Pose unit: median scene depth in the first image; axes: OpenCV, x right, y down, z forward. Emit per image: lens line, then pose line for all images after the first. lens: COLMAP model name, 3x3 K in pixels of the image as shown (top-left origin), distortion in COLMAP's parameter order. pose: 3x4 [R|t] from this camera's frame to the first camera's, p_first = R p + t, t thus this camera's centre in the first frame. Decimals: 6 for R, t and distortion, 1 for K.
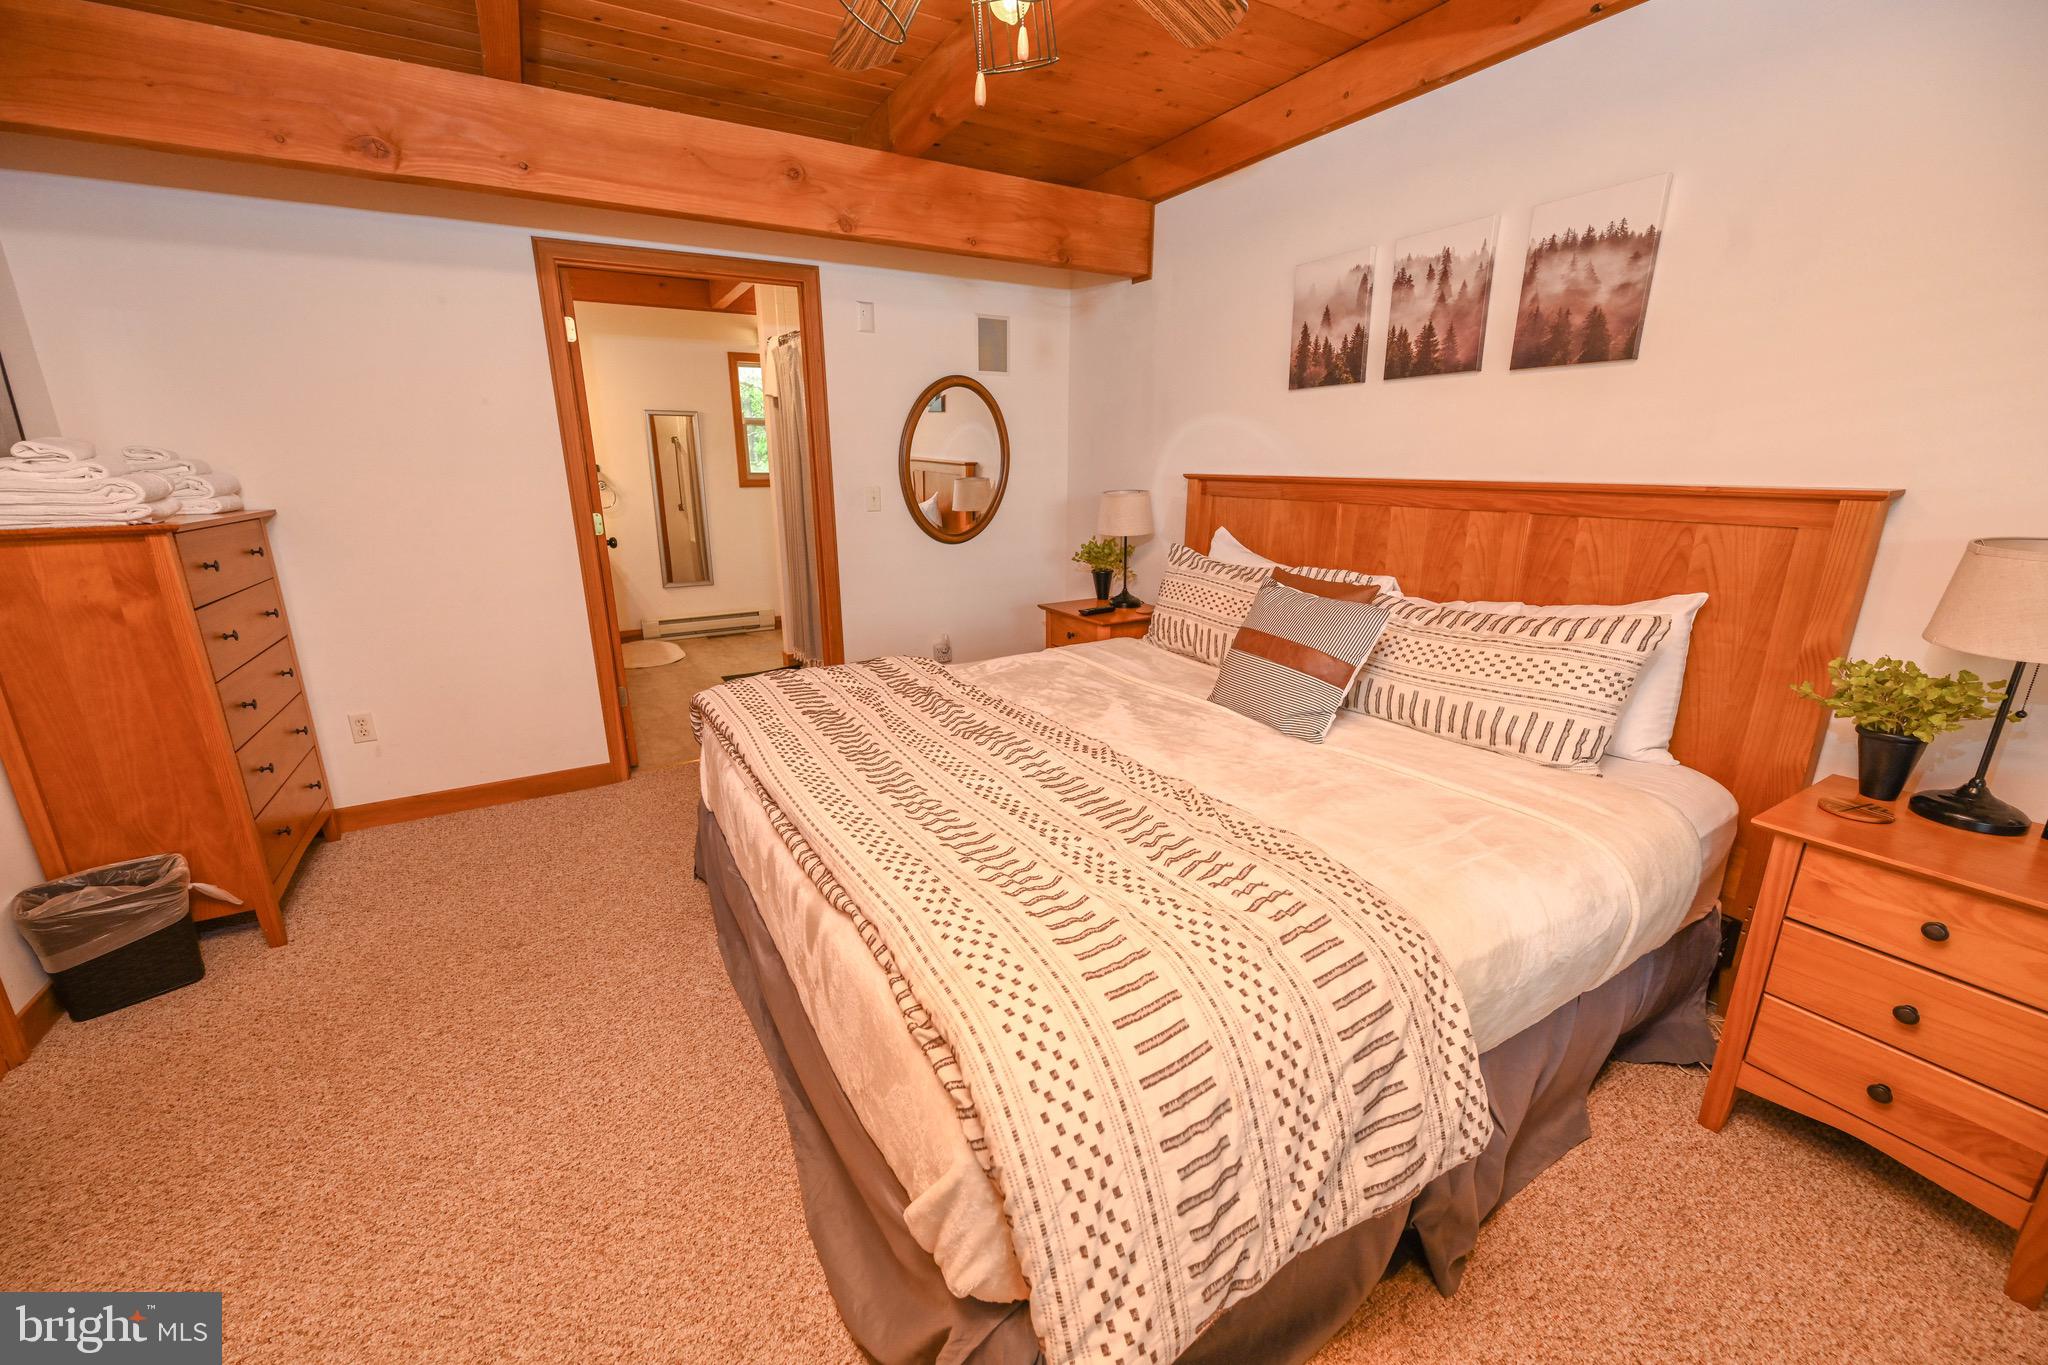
lens RADIAL K [[817.6, 0, 1016.2], [0, 817.6, 682.0], [0, 0, 1]] dist [-0.000349, 0.000215]
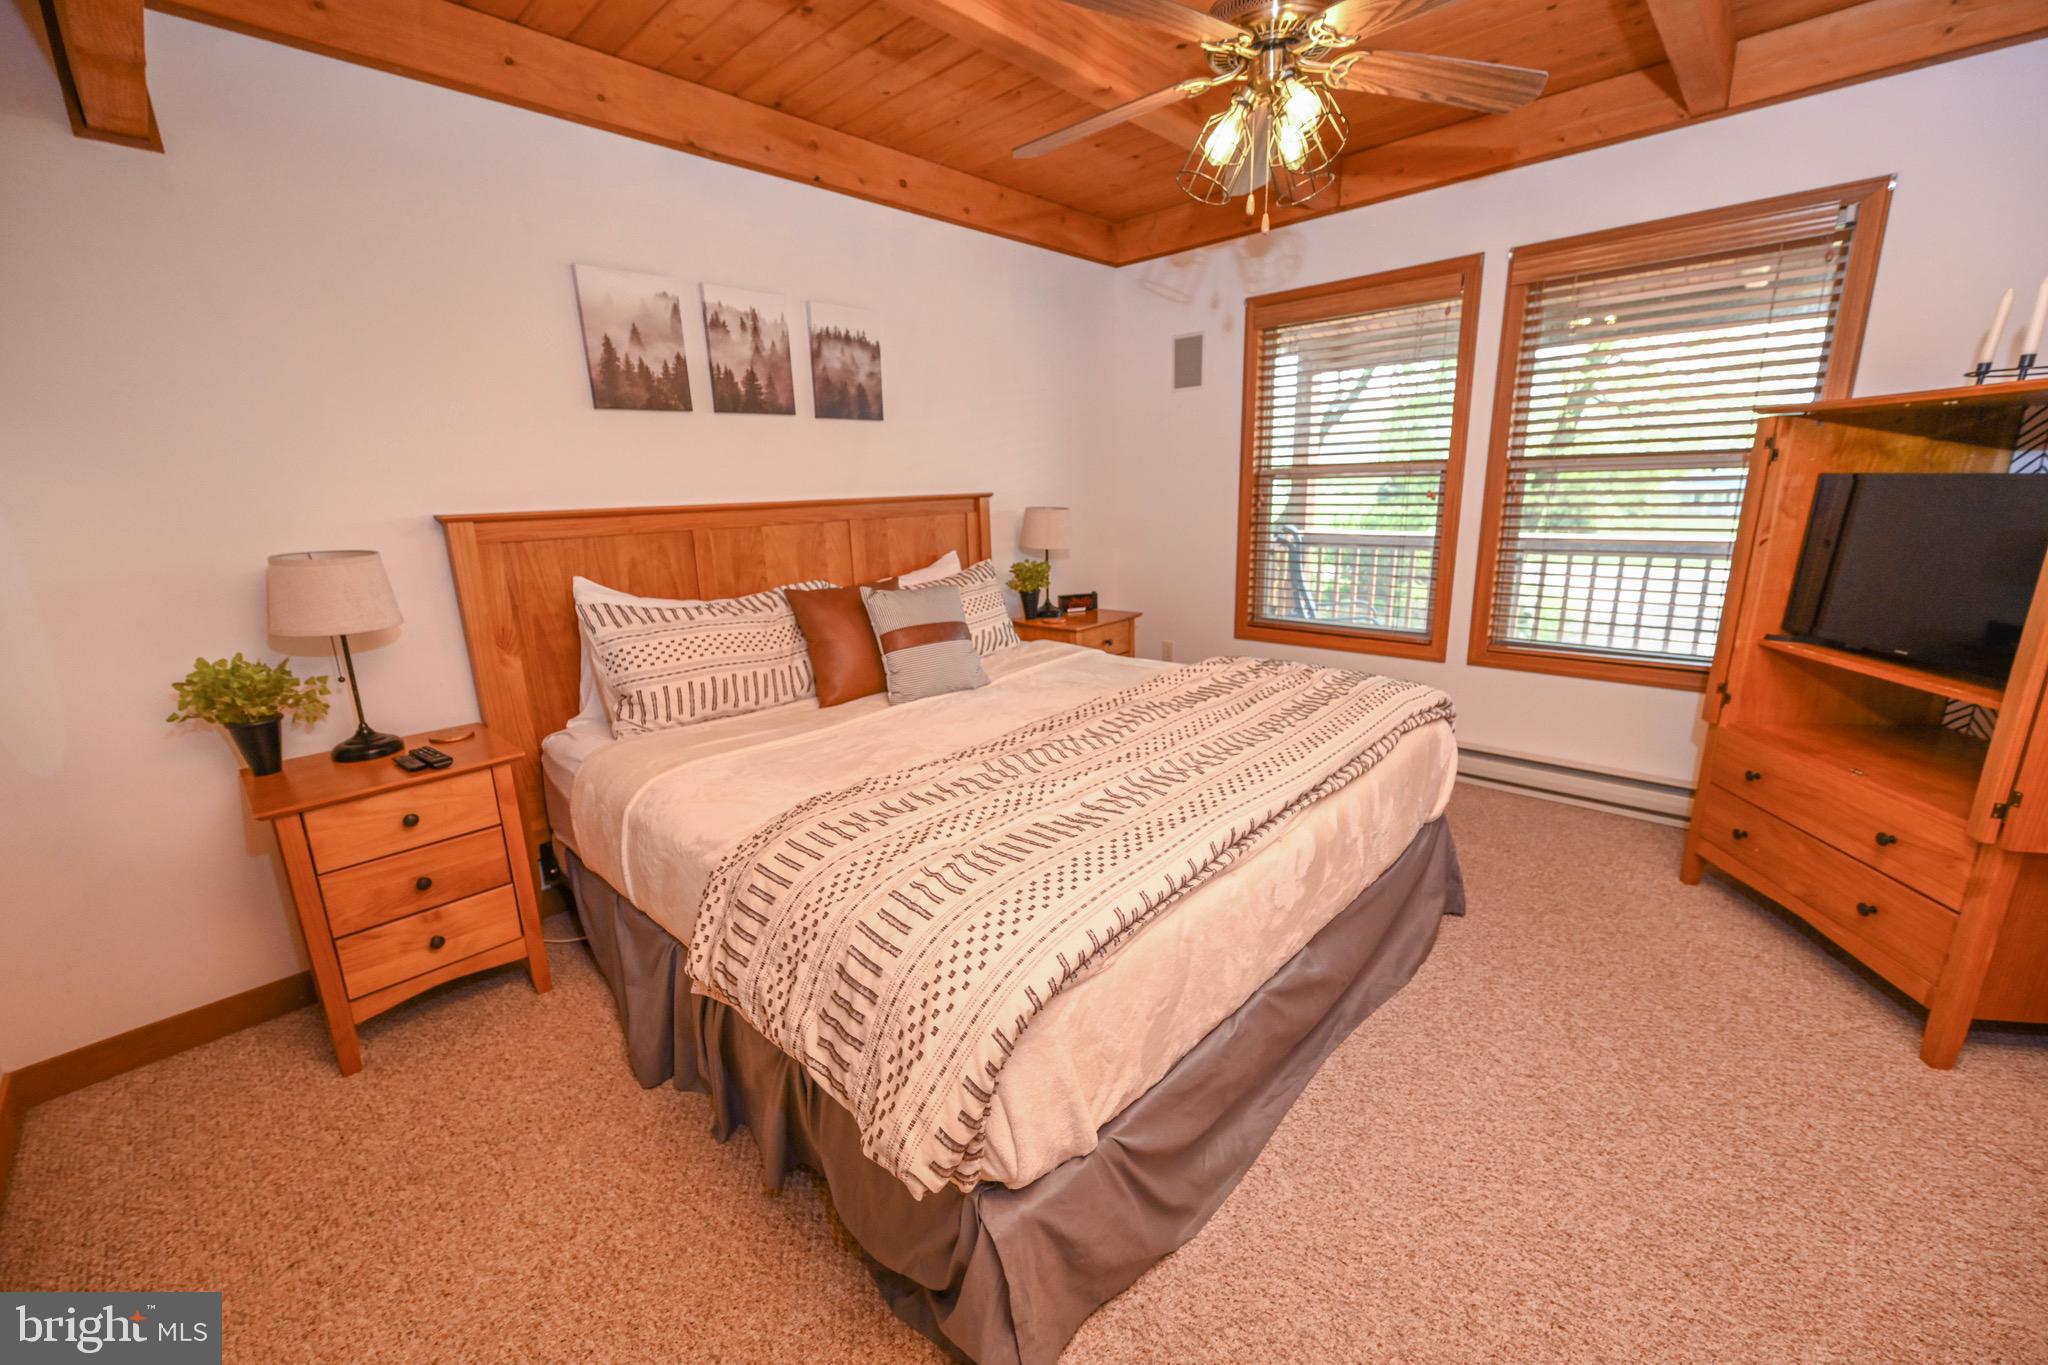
lens RADIAL K [[817.6, 0, 1016.2], [0, 817.6, 682.0], [0, 0, 1]] dist [-0.000349, 0.000215]
pose [[-0.304465, -0.216856, 0.927510, -0.785823], [0.280962, 0.909970, 0.304985, -0.283523], [-0.910143, 0.353453, -0.216126, 1.070597]]
